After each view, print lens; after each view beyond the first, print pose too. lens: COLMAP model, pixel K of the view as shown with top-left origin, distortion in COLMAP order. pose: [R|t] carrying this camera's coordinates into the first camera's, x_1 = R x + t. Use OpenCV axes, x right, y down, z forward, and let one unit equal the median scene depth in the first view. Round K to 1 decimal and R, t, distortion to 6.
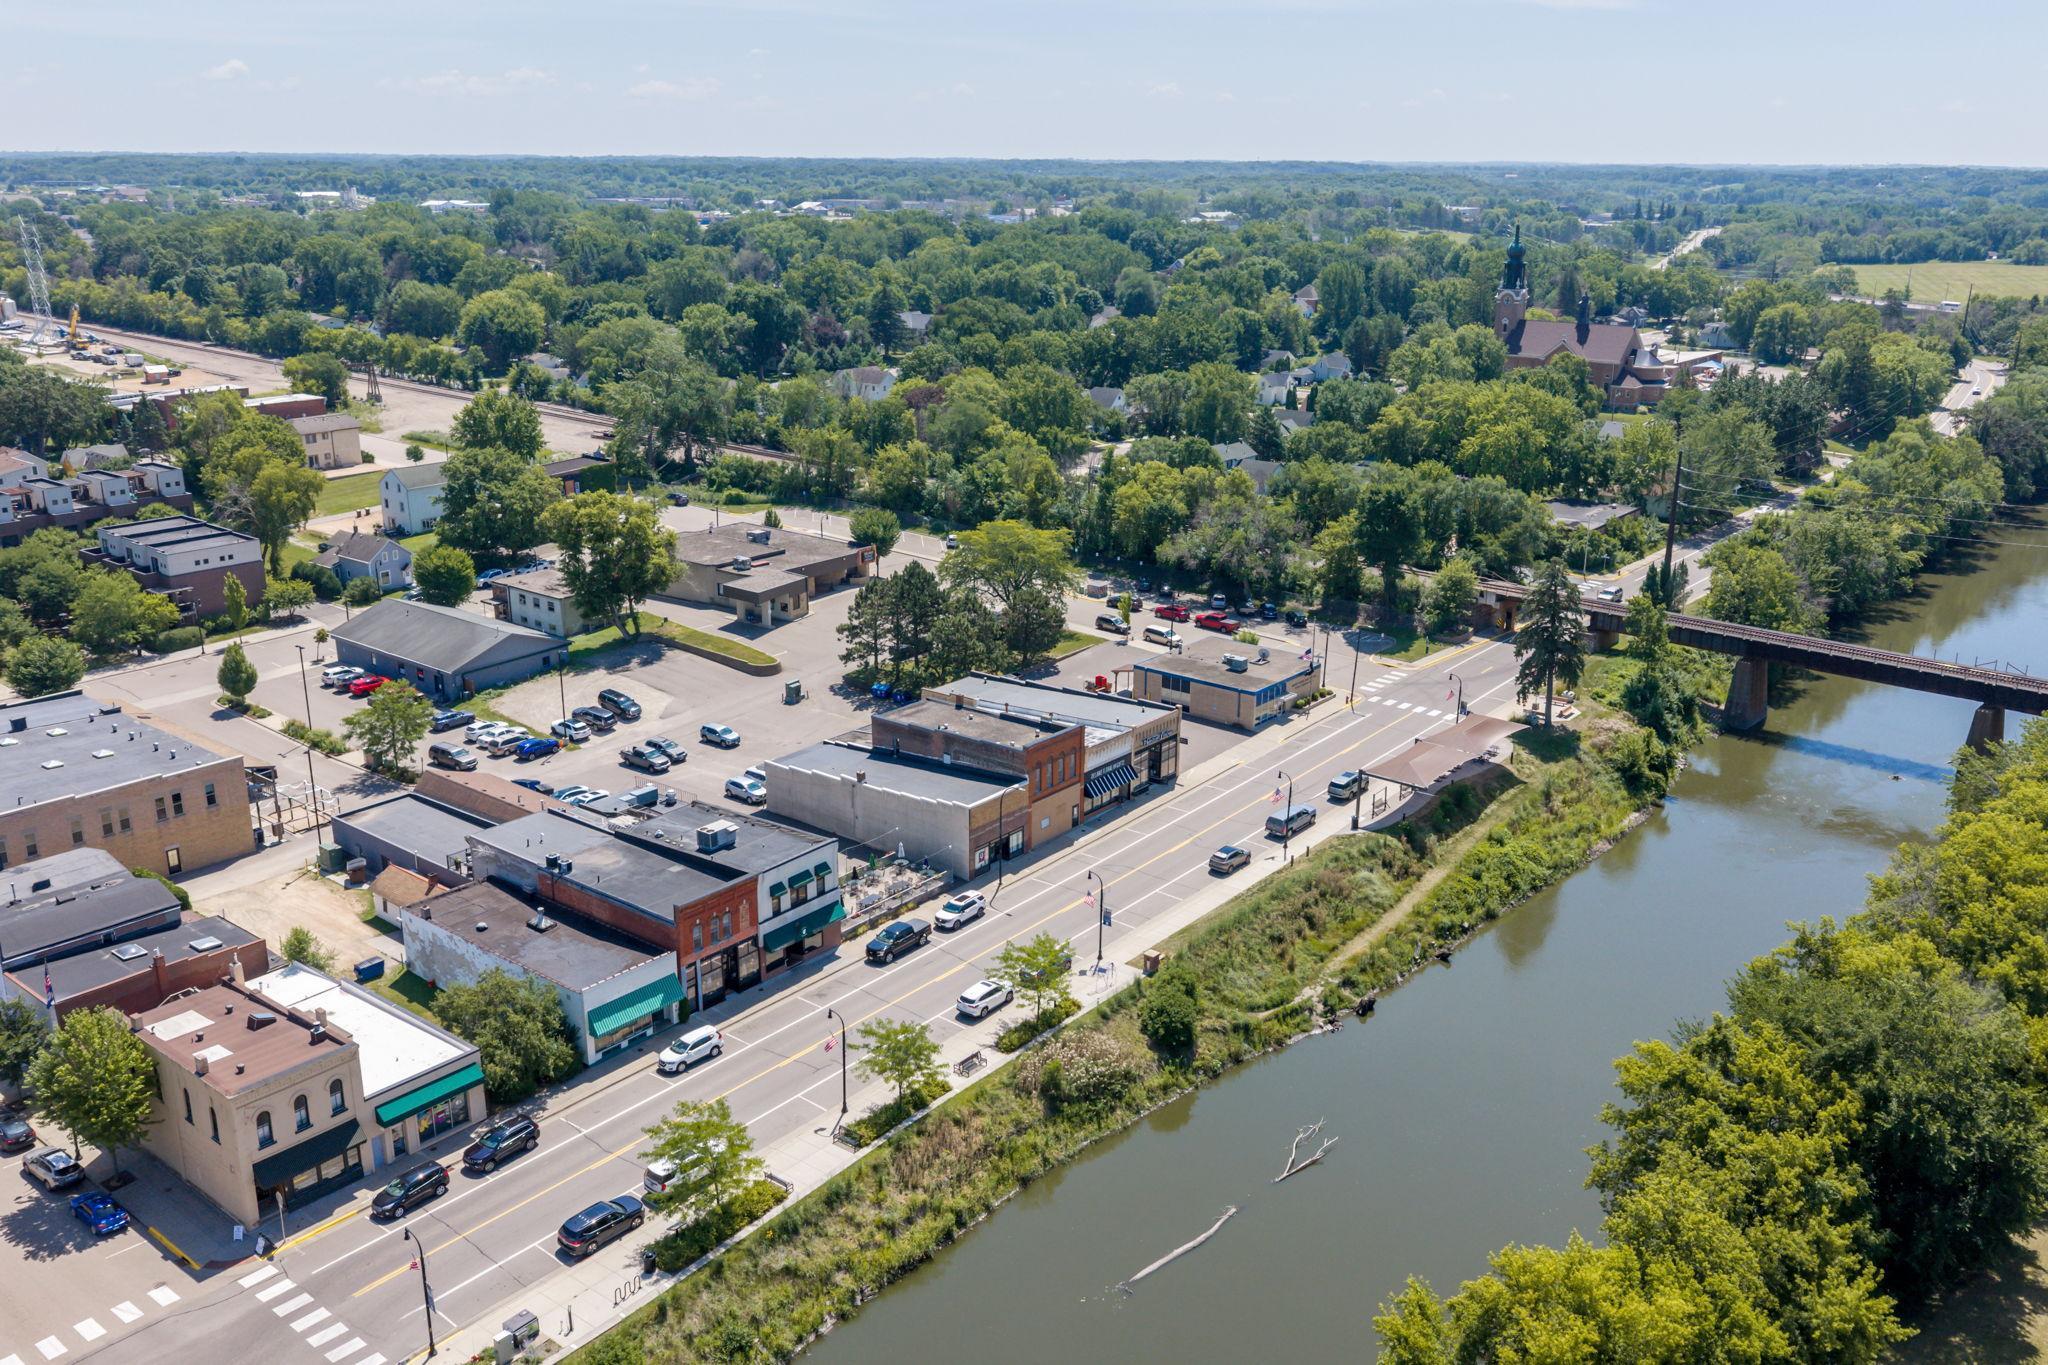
lens RADIAL K [[1690.7, 0, 1034.2], [0, 1690.7, 685.0], [0, 0, 1]] dist [0.027636, -0.057894]
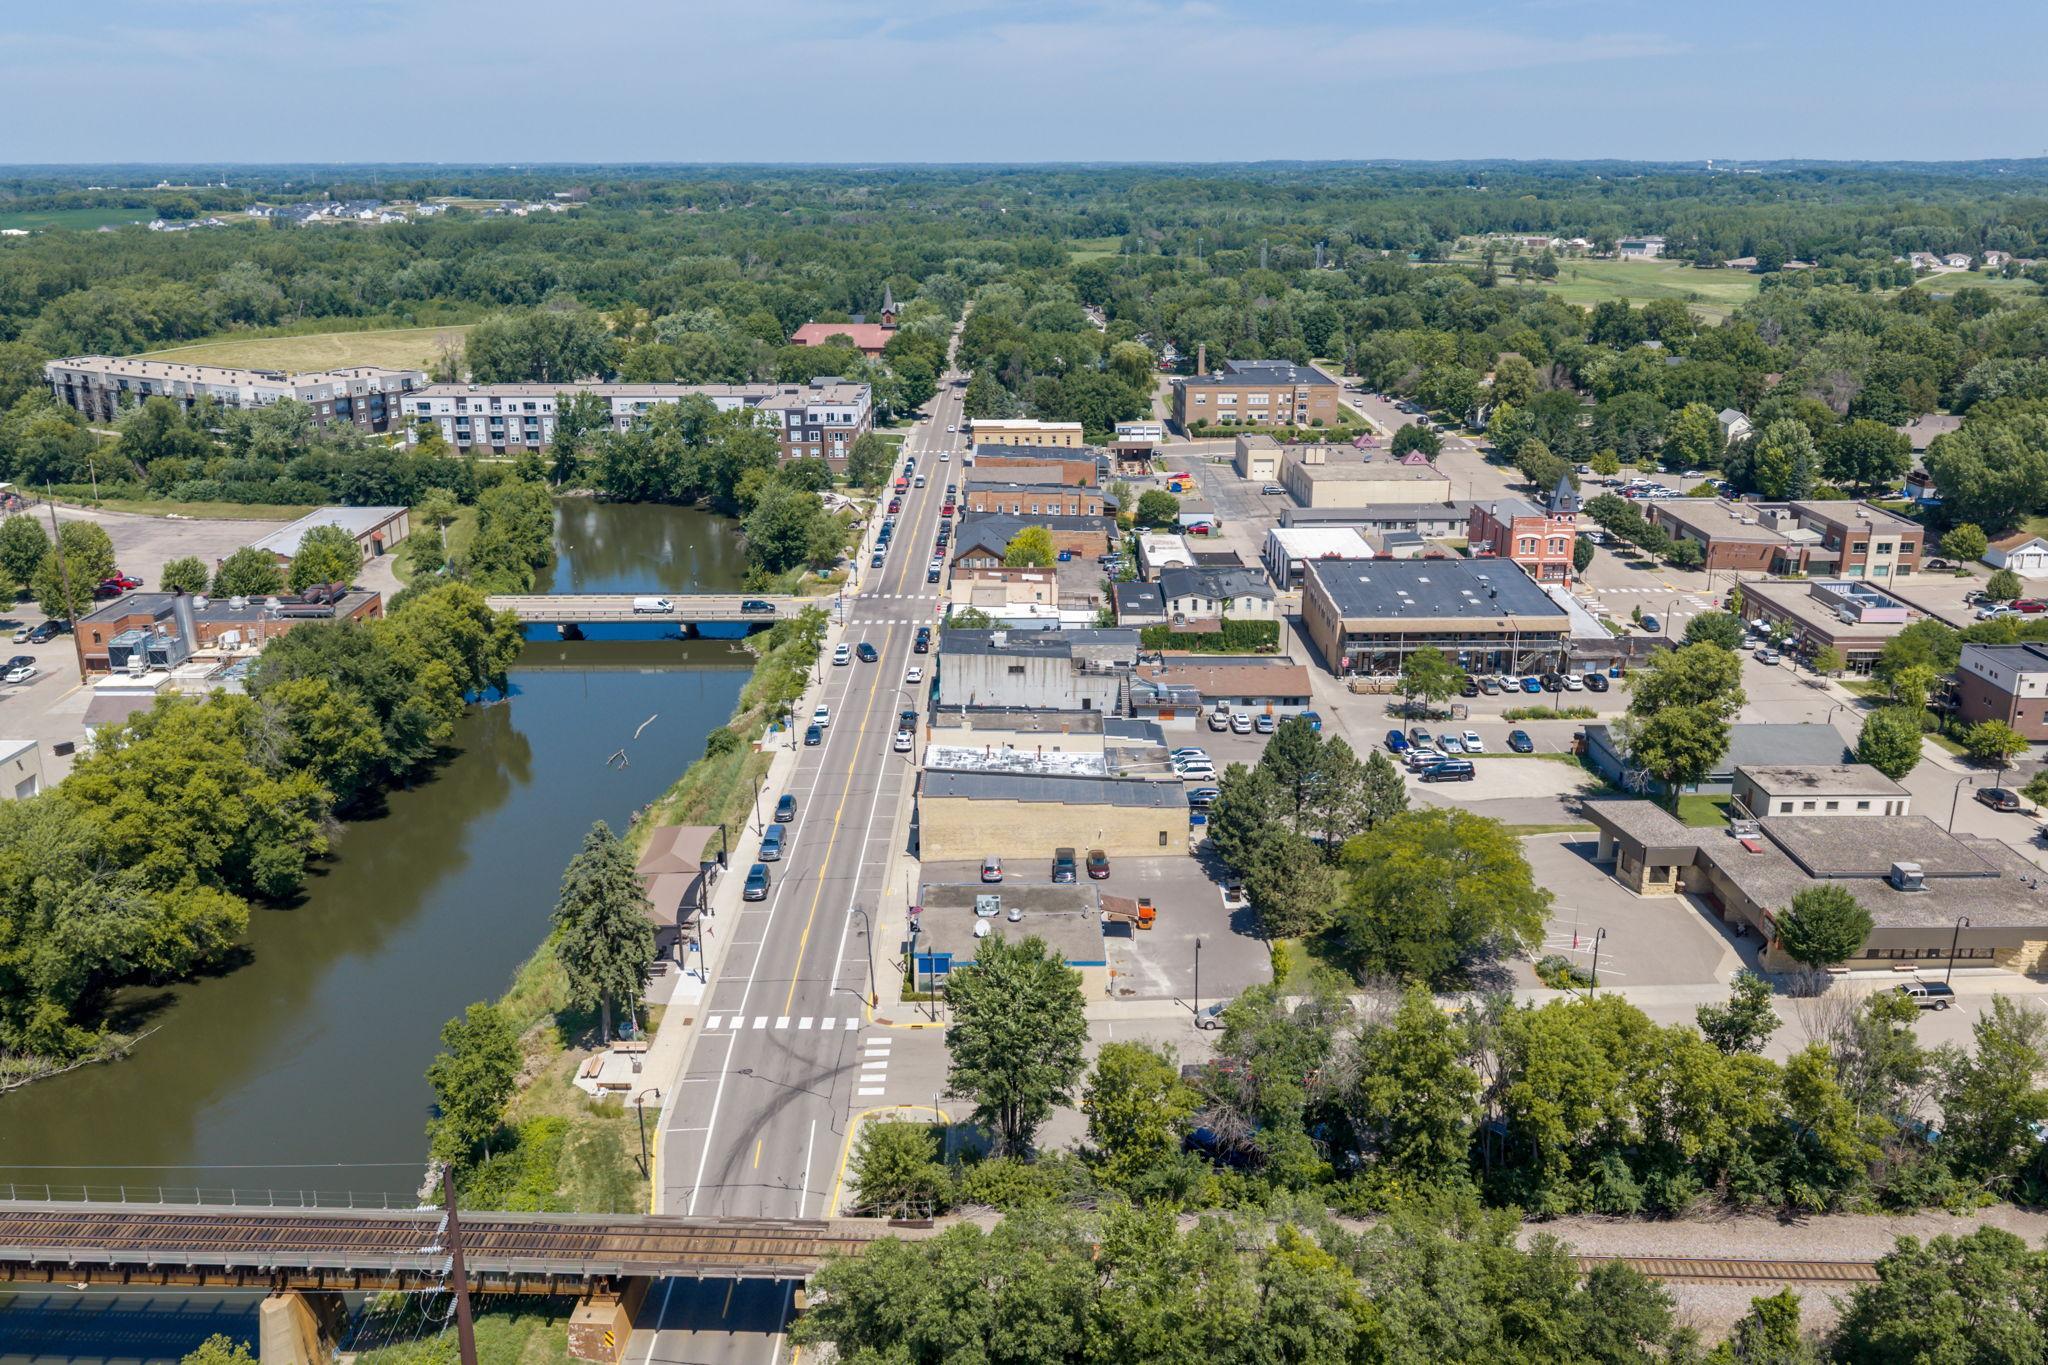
lens RADIAL K [[1690.7, 0, 1034.2], [0, 1690.7, 685.0], [0, 0, 1]] dist [0.027636, -0.057894]
pose [[-0.772779, 0.182912, -0.607746, 0.602555], [-0.191033, 0.846129, 0.497566, -0.528816], [0.605243, 0.500608, -0.618928, 1.550693]]
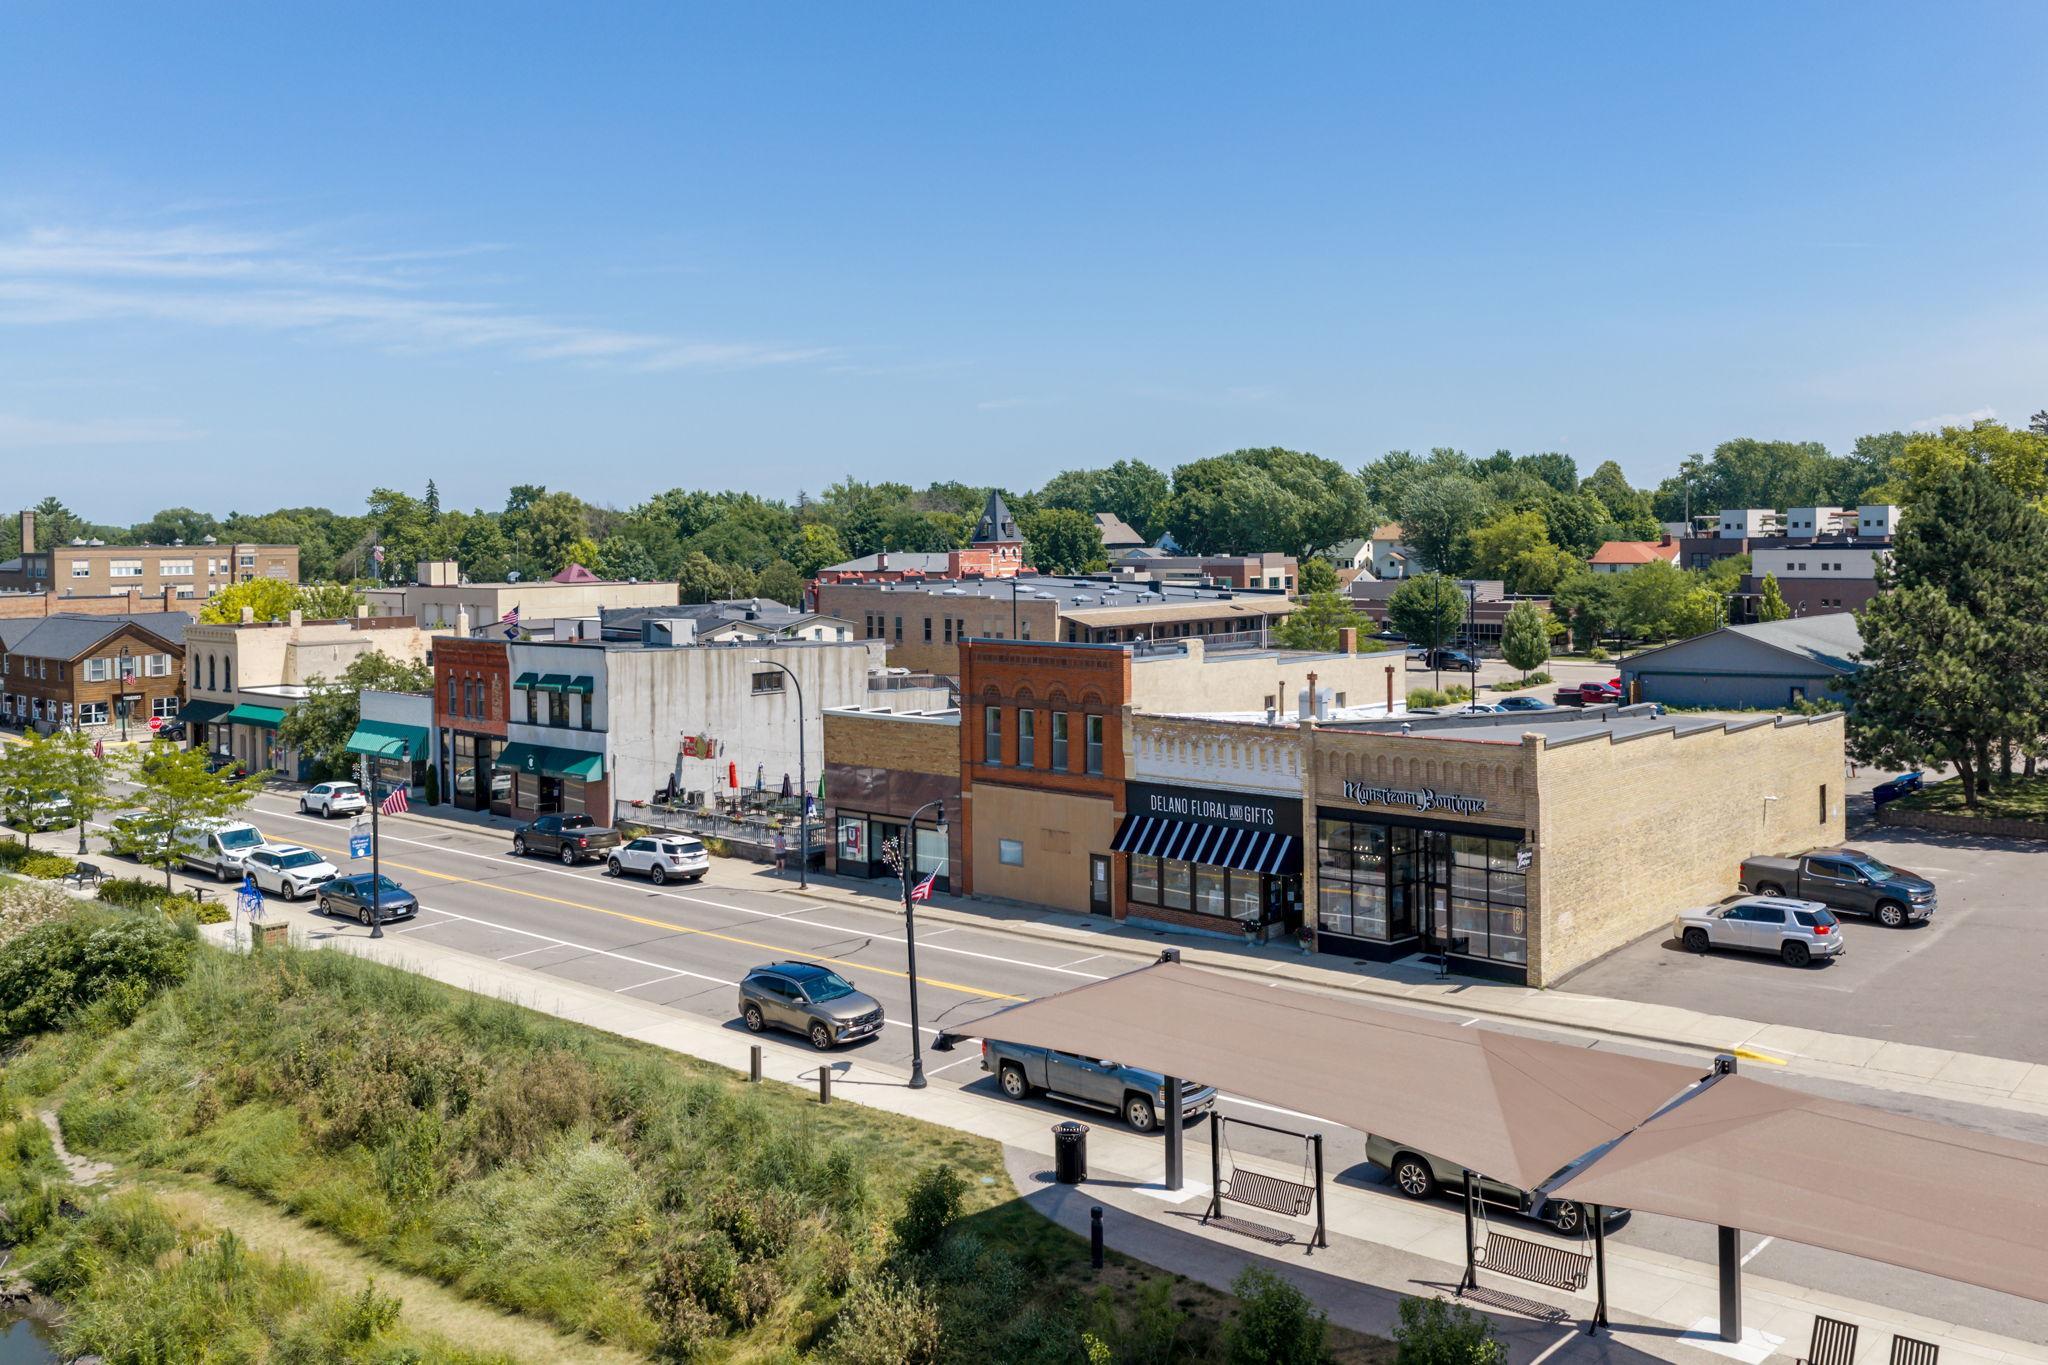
lens RADIAL K [[1758.9, 0, 1032.0], [0, 1758.9, 554.1], [0, 0, 1]] dist [0.028968, -0.068568]
pose [[-0.063995, 0.006972, -0.997926, 0.379321], [-0.285626, 0.958015, 0.025010, -0.000605], [0.956202, 0.286634, -0.059317, 0.878057]]
